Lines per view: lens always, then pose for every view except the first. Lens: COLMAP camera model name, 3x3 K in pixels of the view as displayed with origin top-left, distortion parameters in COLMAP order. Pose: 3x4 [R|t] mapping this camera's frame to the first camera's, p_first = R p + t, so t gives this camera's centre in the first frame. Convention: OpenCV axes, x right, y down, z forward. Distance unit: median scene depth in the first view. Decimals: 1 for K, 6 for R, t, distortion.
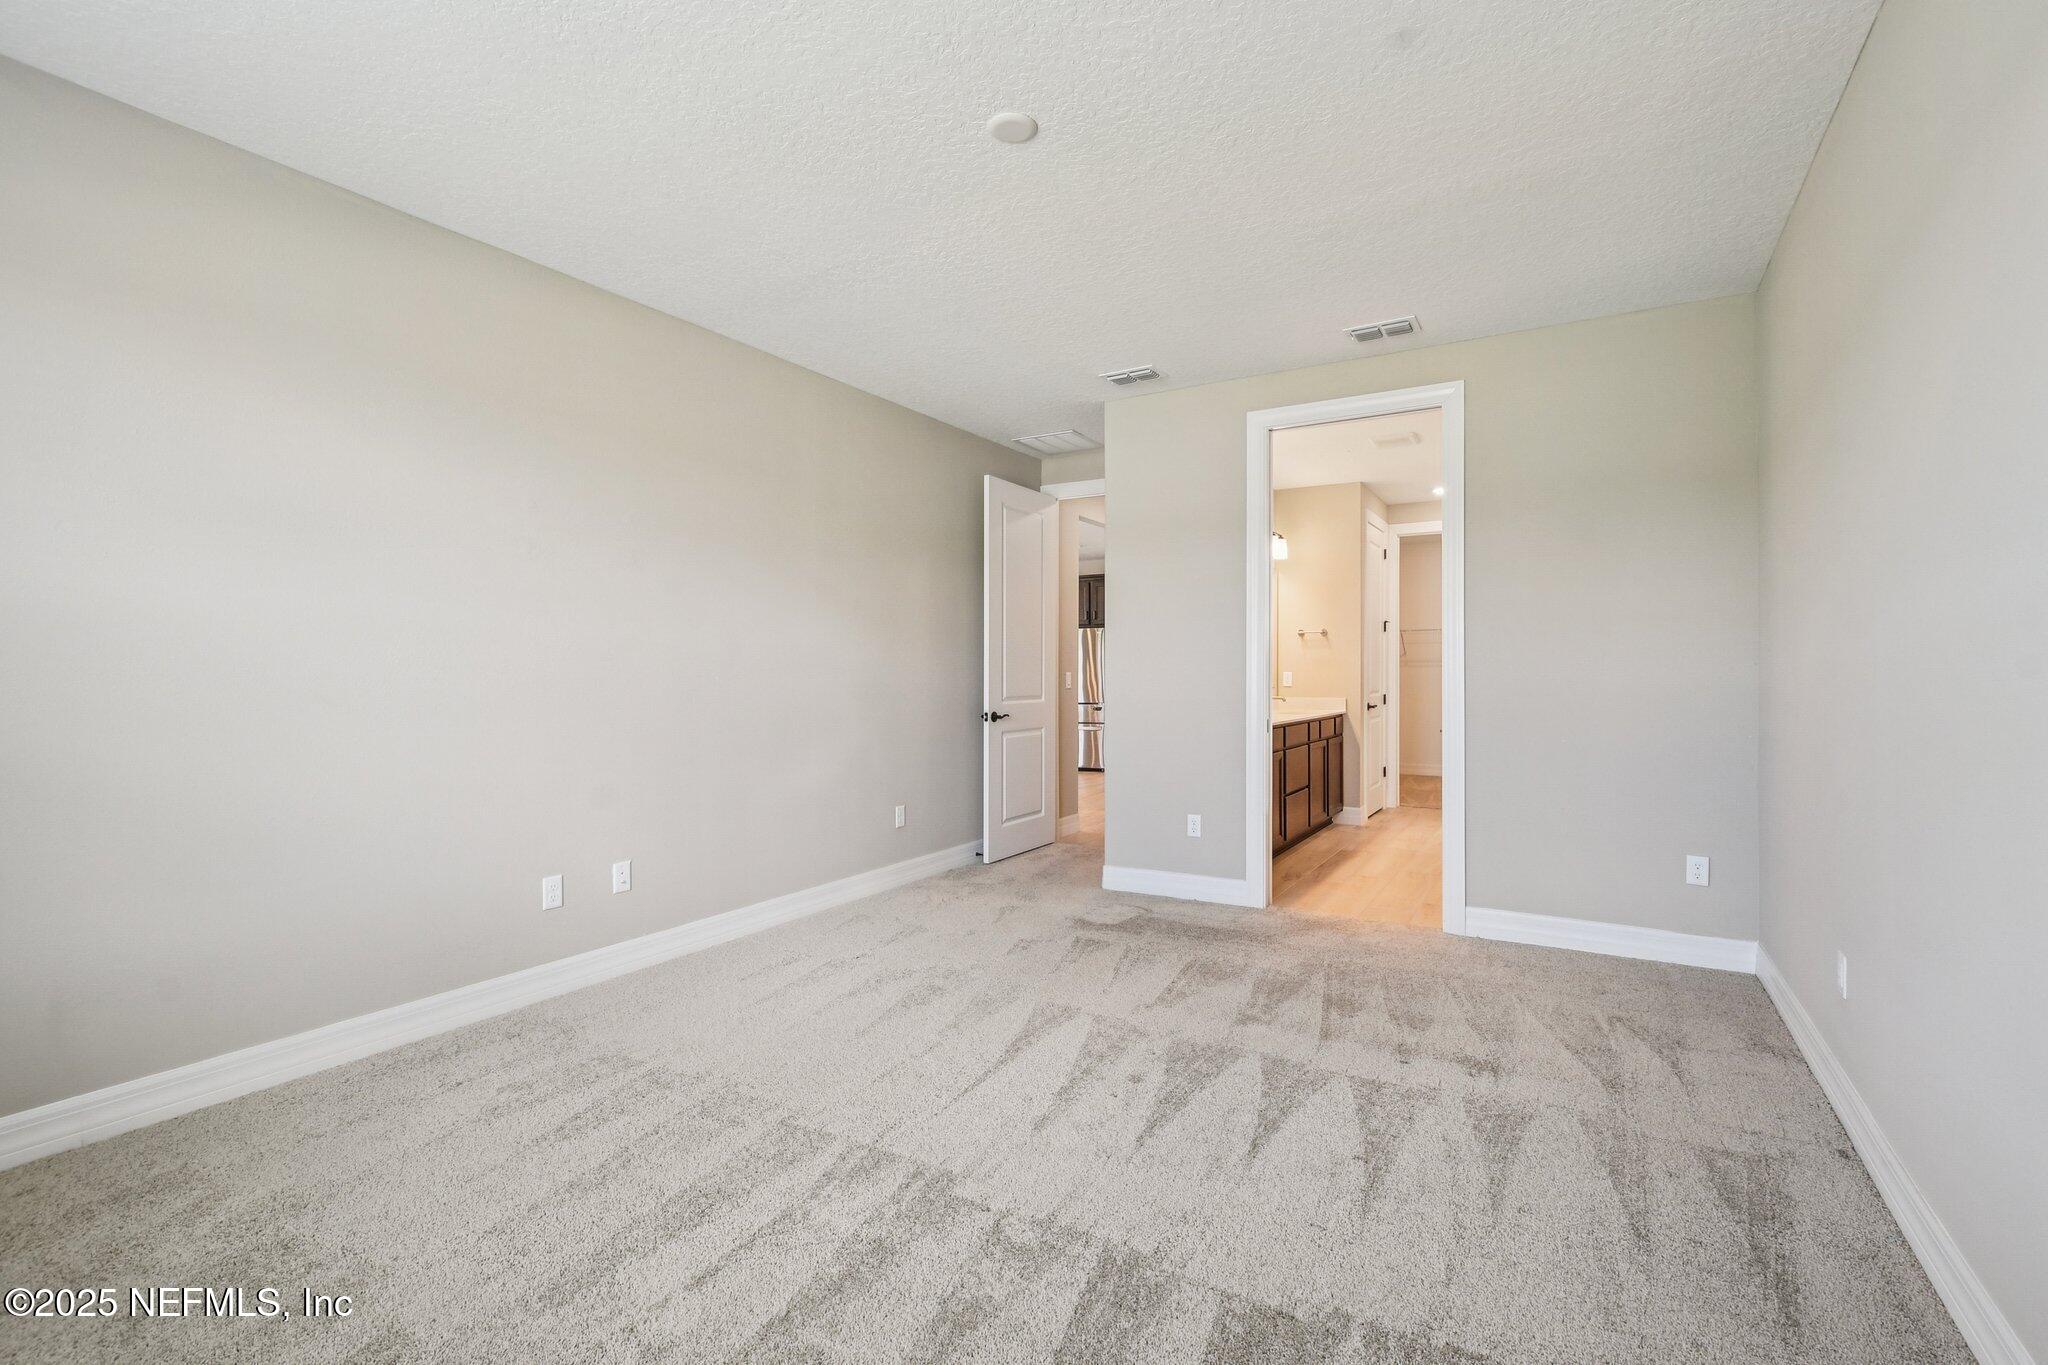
lens RADIAL K [[903.9, 0, 1045.9], [0, 903.9, 677.6], [0, 0, 1]] dist [0.007858, -0.006128]
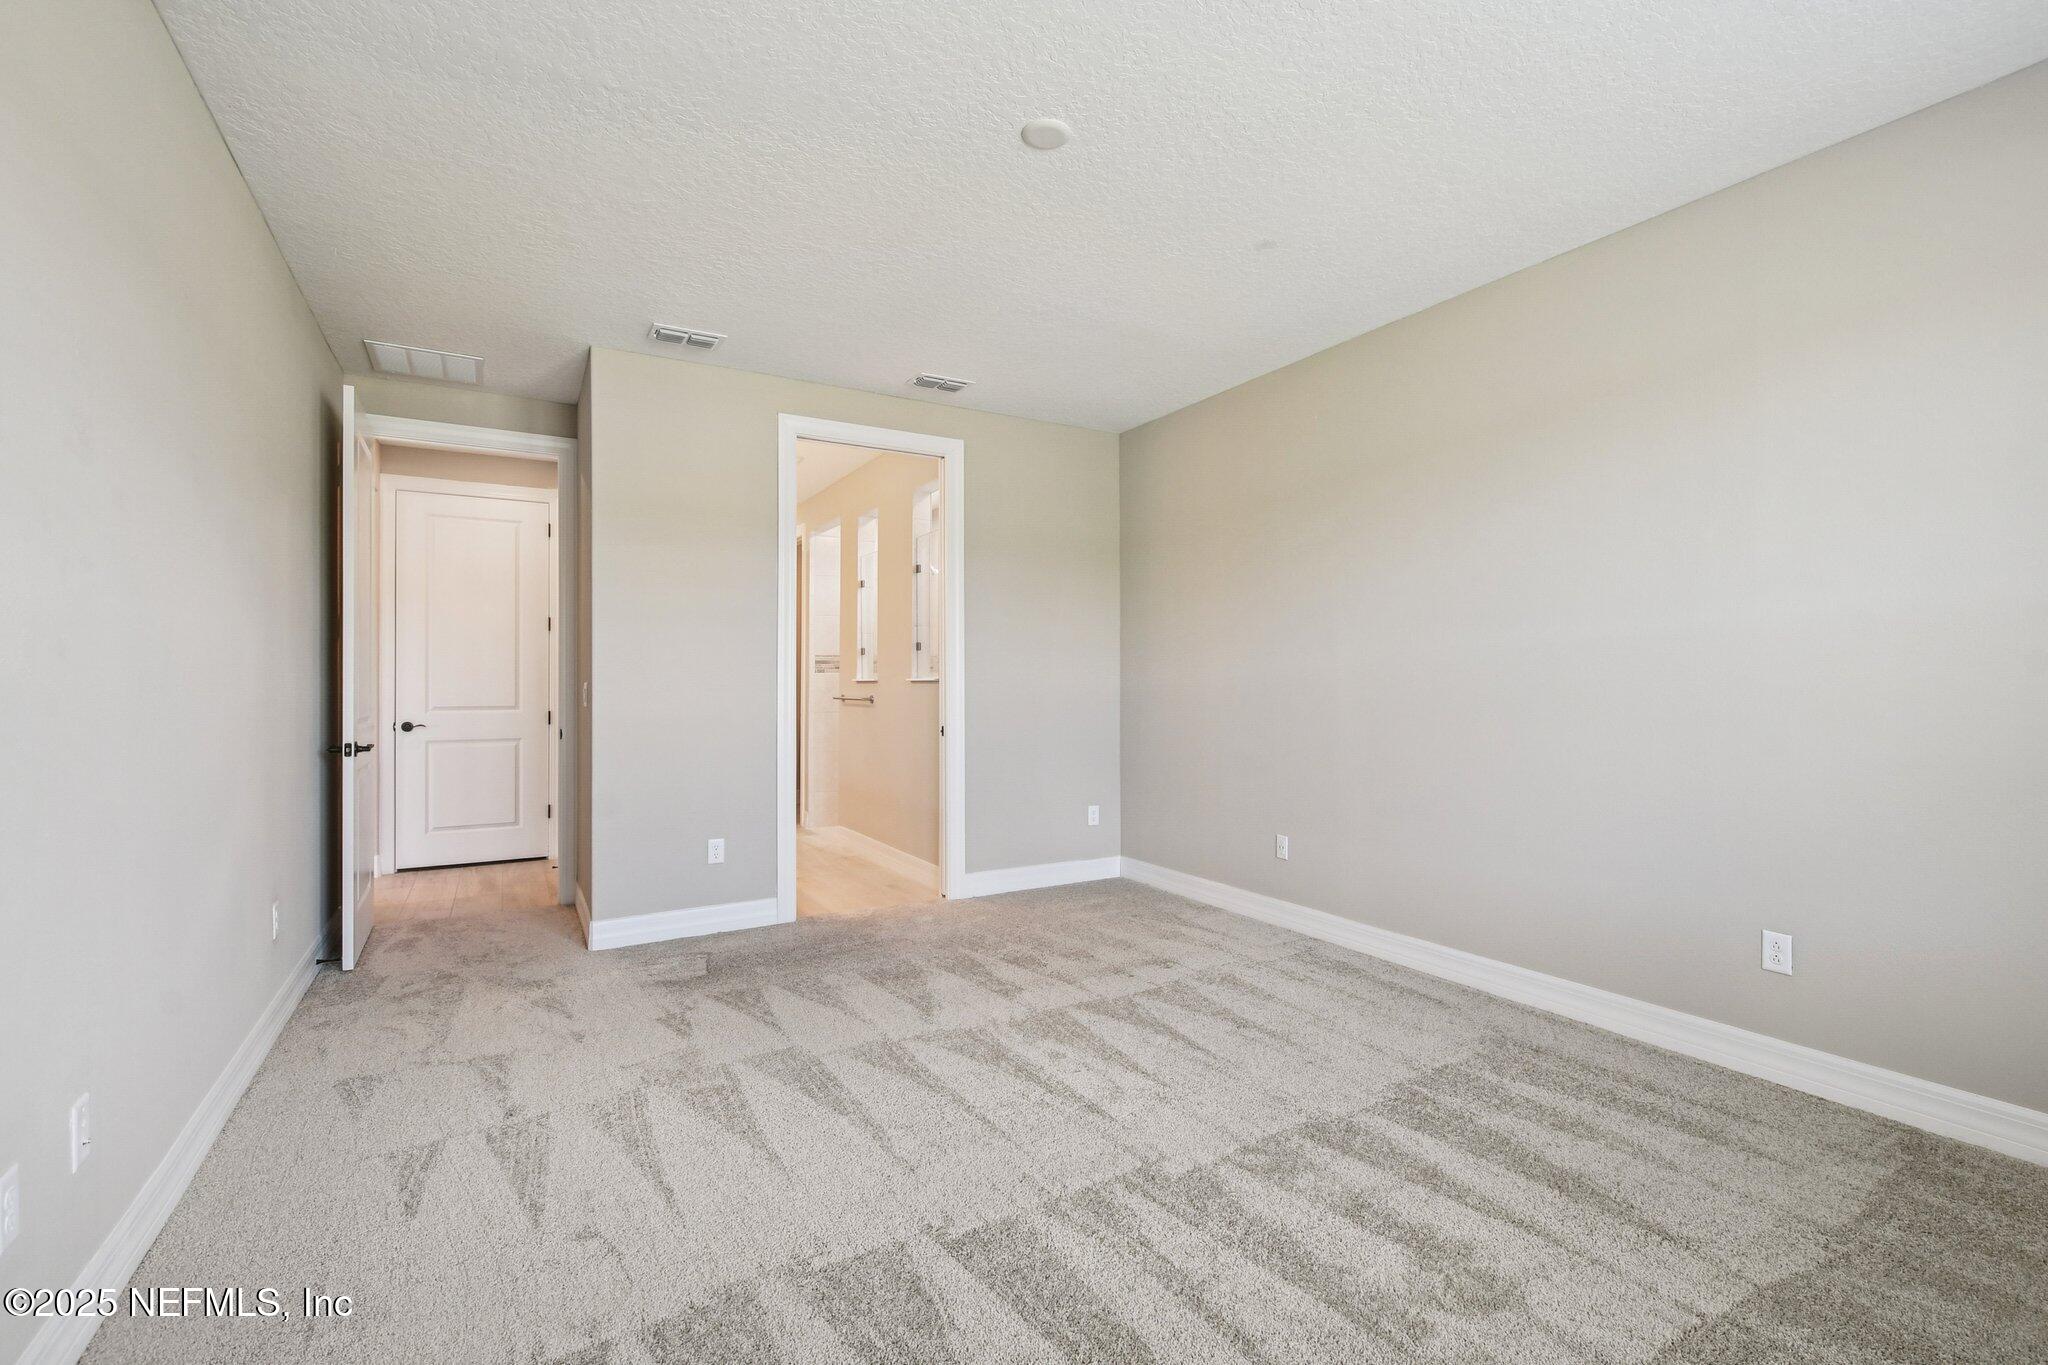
lens RADIAL K [[921.0, 0, 1028.9], [0, 921.0, 690.1], [0, 0, 1]] dist [-0.003271, -0.000481]
pose [[0.486240, -0.008740, 0.873781, -0.689837], [0.007100, 0.999956, 0.006051, -0.001045], [-0.873796, 0.003262, 0.486281, 0.388636]]
